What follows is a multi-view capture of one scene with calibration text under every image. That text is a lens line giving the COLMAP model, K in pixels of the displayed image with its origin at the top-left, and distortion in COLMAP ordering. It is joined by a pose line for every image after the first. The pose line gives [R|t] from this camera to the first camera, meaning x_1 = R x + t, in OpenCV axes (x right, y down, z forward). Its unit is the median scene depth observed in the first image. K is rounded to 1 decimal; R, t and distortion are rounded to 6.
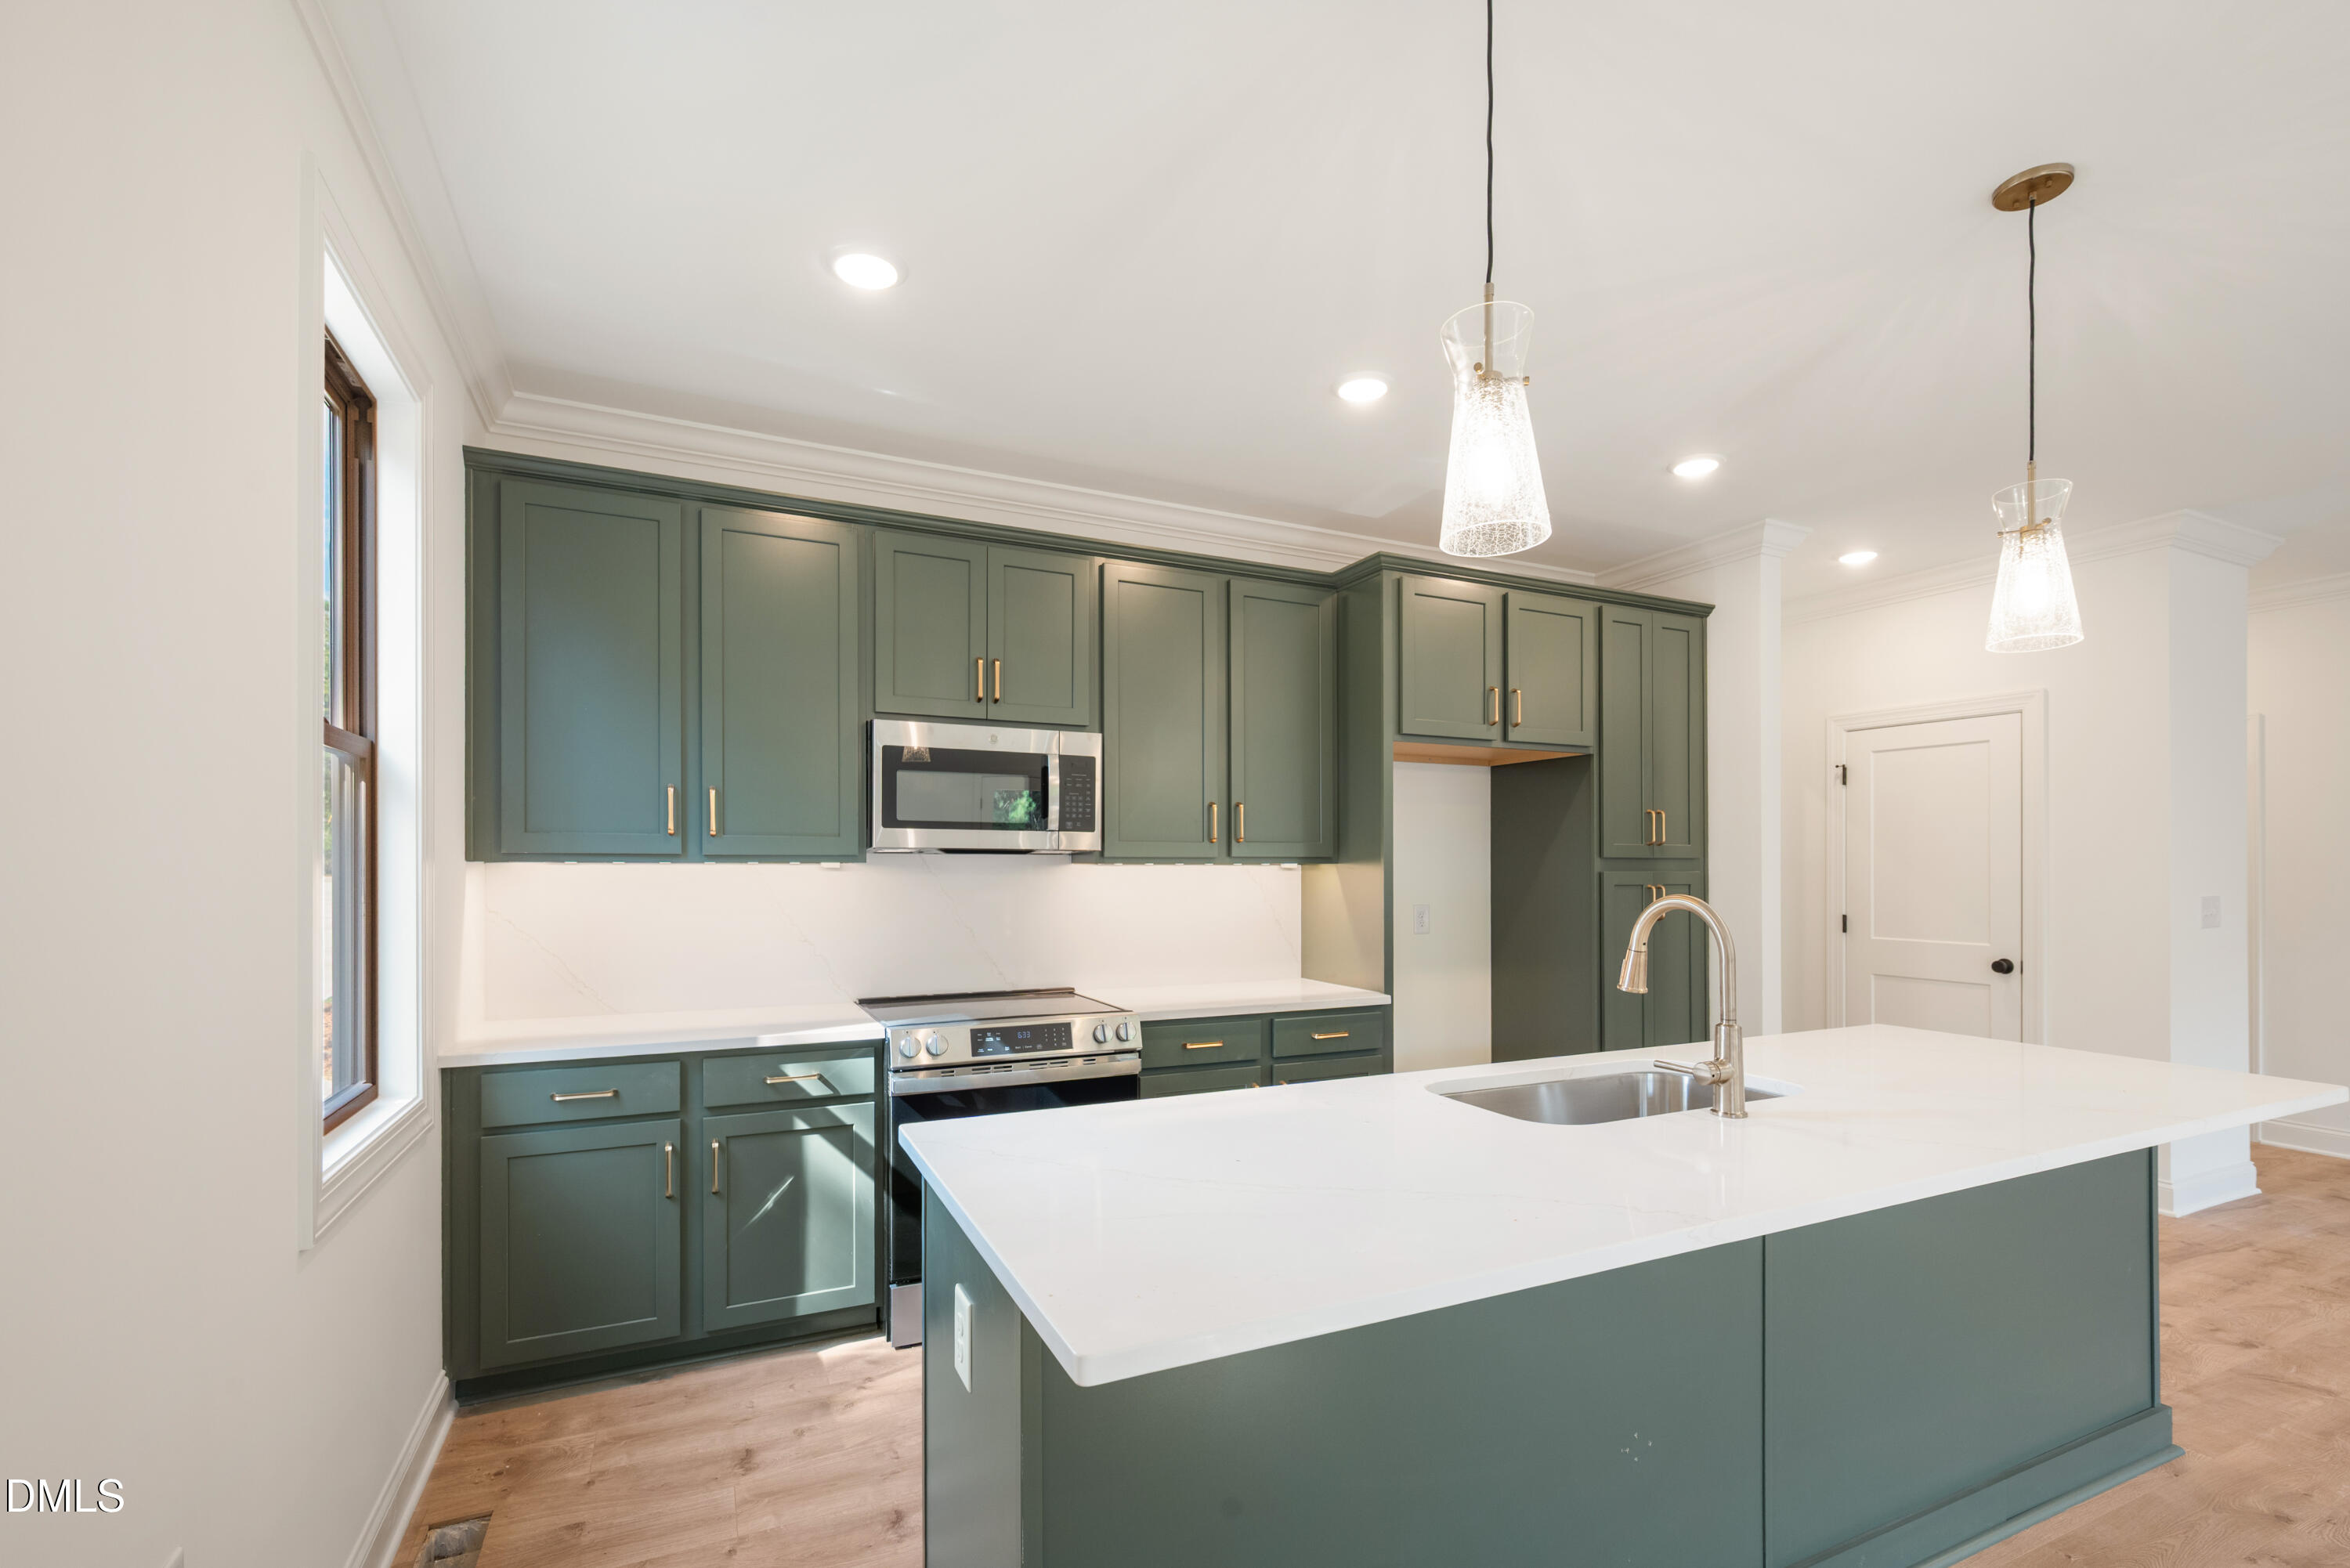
lens RADIAL K [[987.0, 0, 1144.5], [0, 987.0, 865.0], [0, 0, 1]] dist [-0.003165, -0.000412]
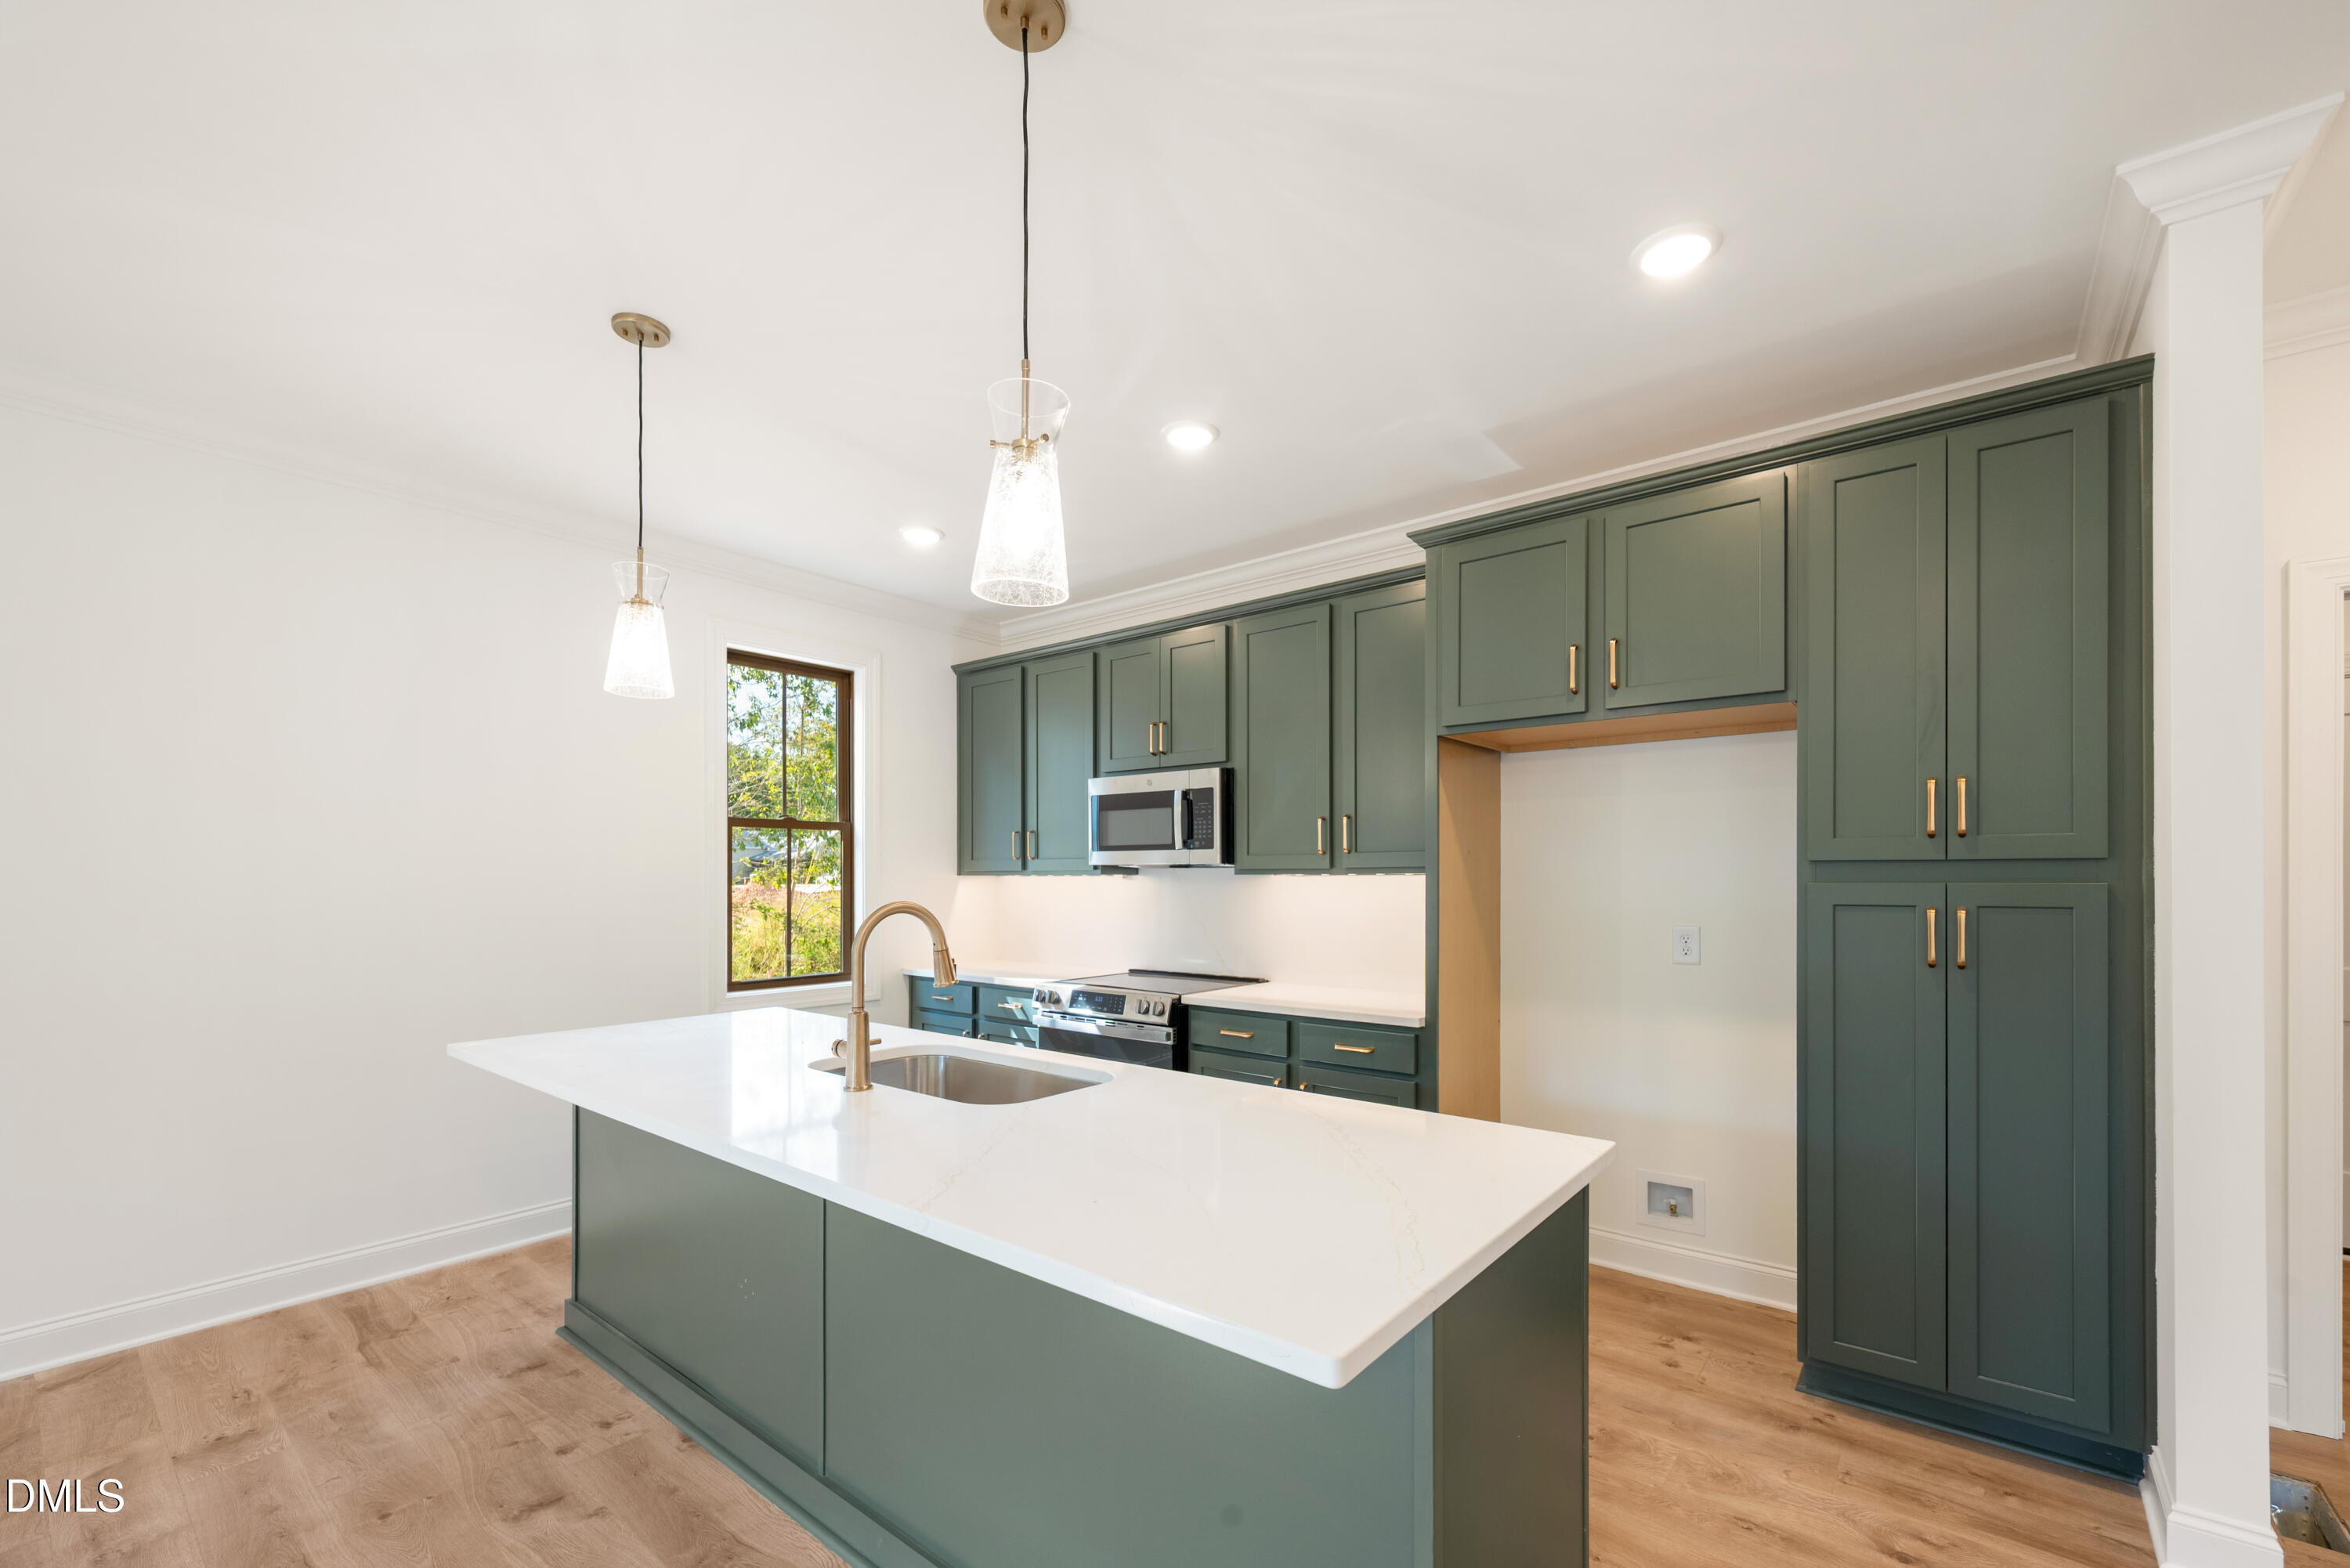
lens RADIAL K [[944.7, 0, 1178.0], [0, 944.7, 864.3], [0, 0, 1]] dist [0.001732, 0.000117]
pose [[0.447039, -0.014222, -0.894401, 1.038705], [0.004480, 0.999897, -0.013660, 0.001087], [0.894503, 0.002100, 0.447057, 0.471430]]
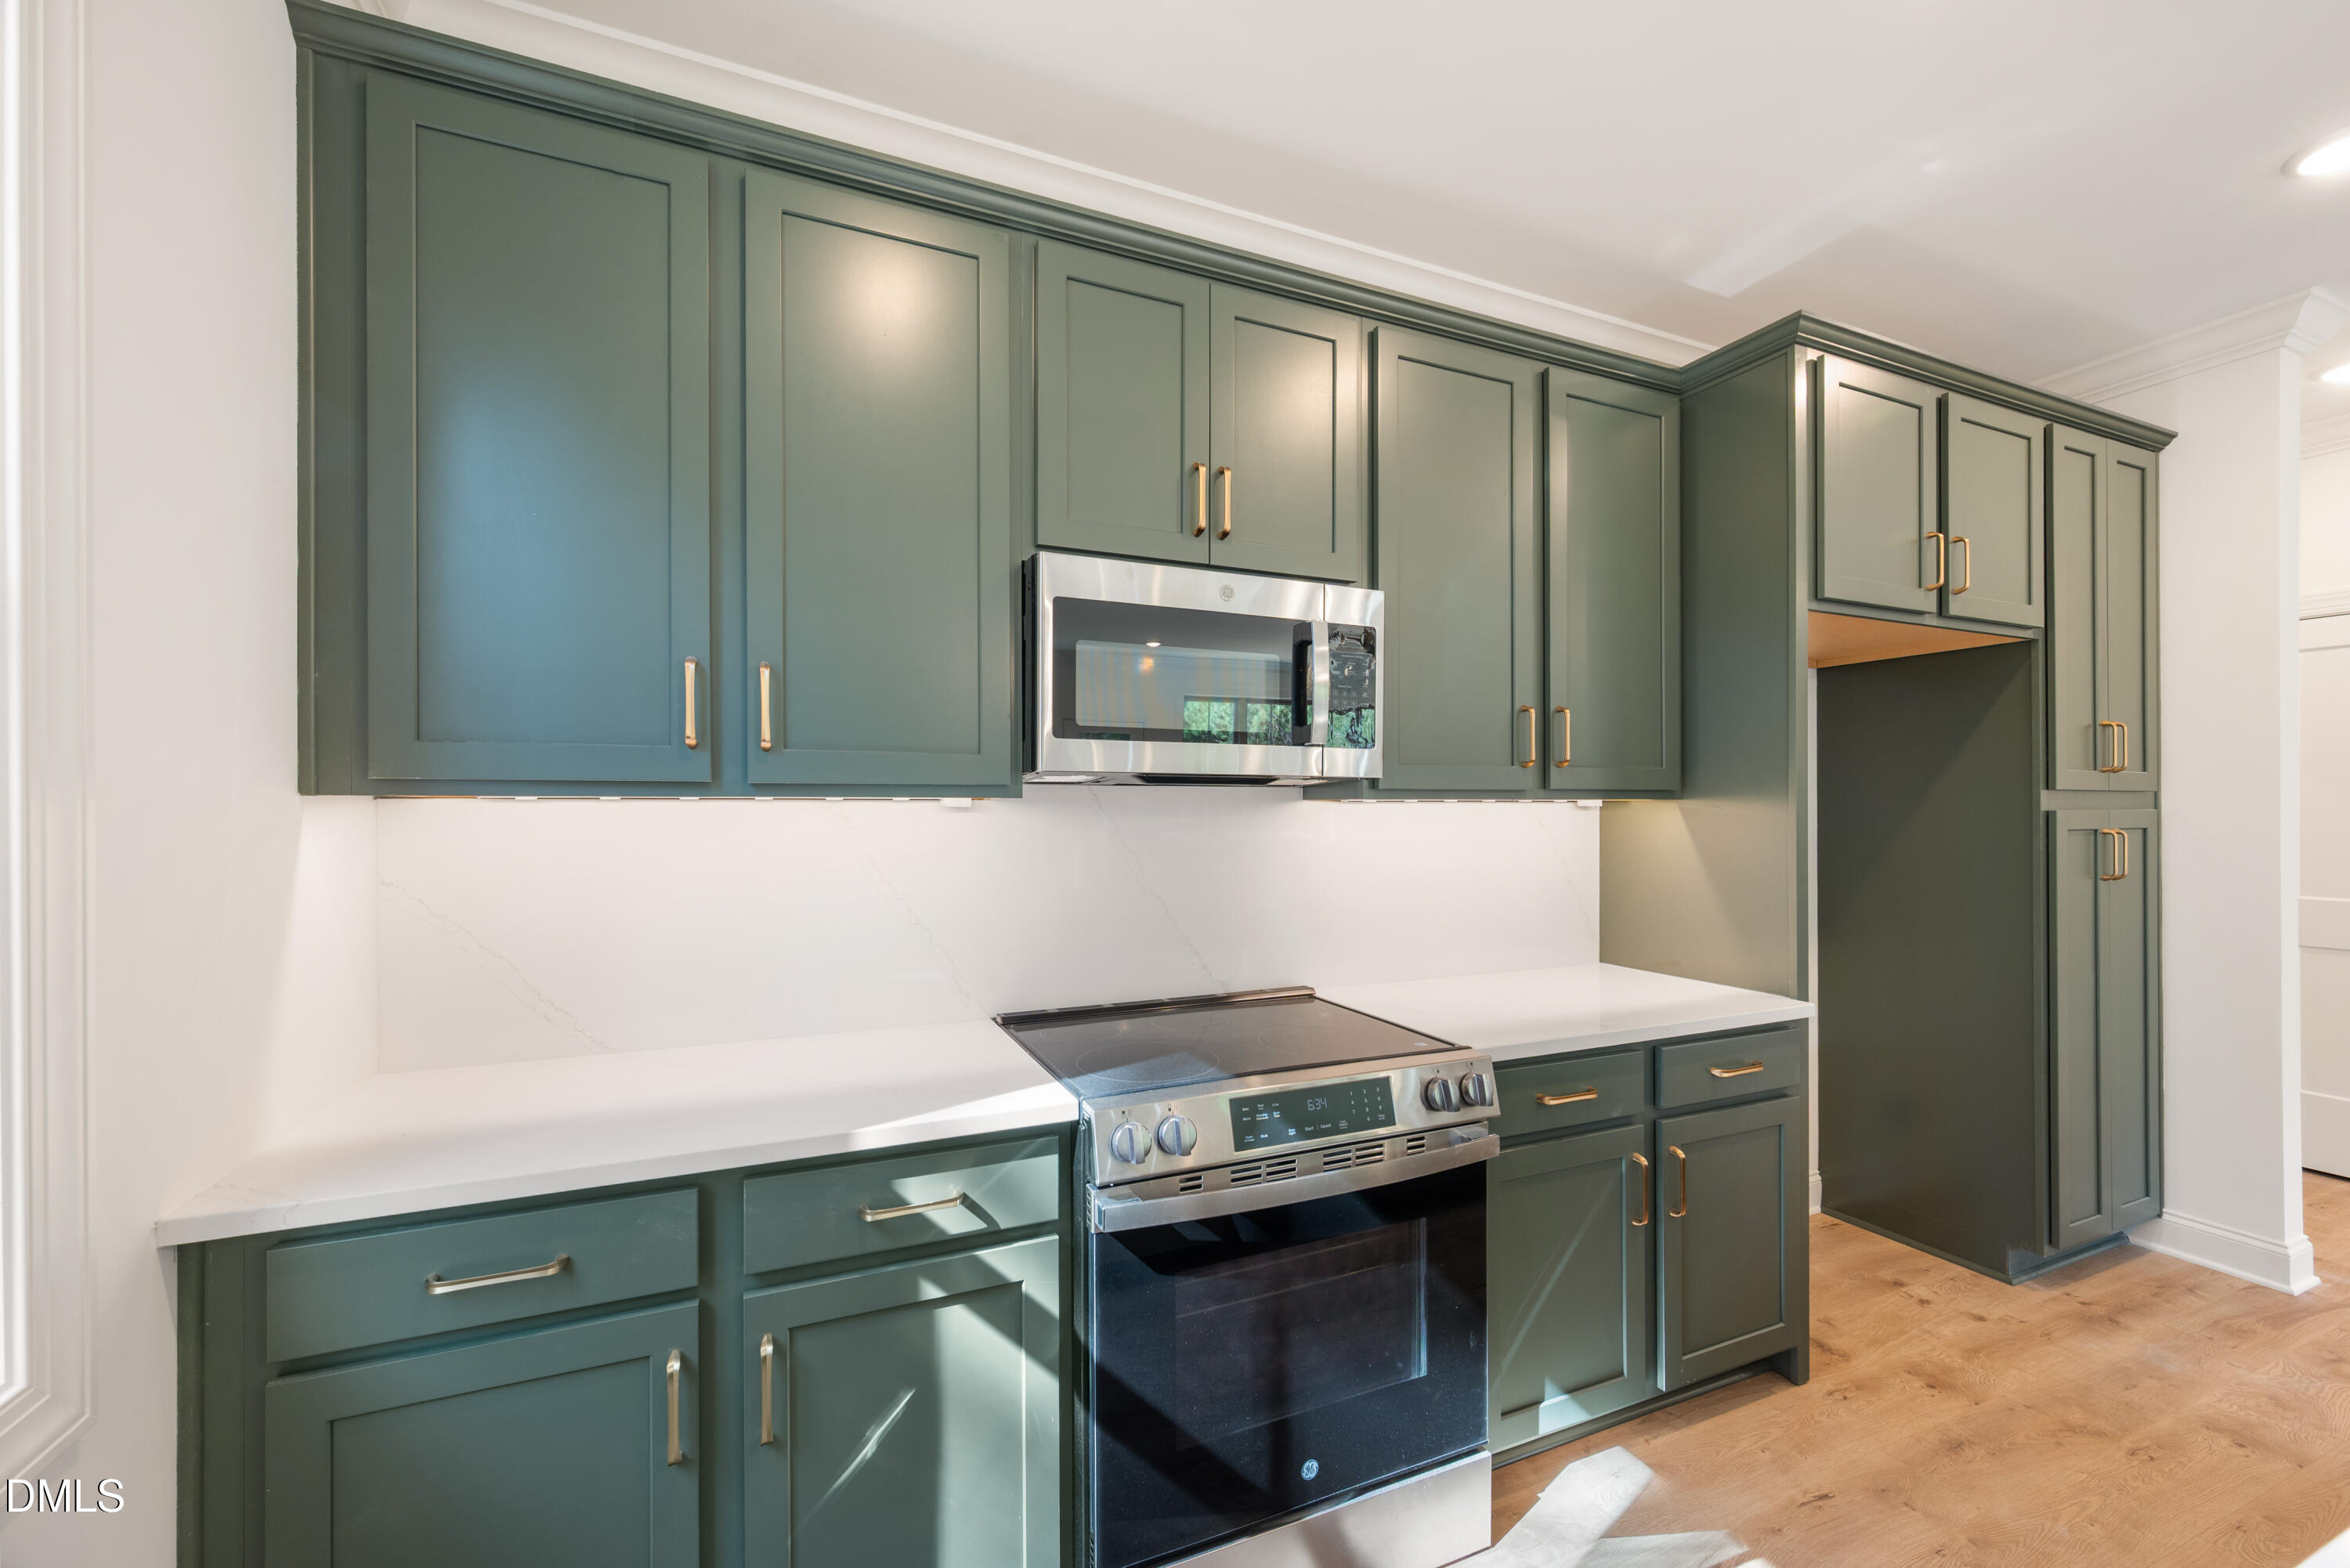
lens RADIAL K [[944.7, 0, 1168.2], [0, 944.7, 797.5], [0, 0, 1]] dist [0.001732, 0.000117]
pose [[0.999856, -0.001291, -0.016938, -0.183705], [0.001190, 0.999981, -0.005972, 0.001184], [0.016946, 0.005951, 0.999839, 0.429495]]
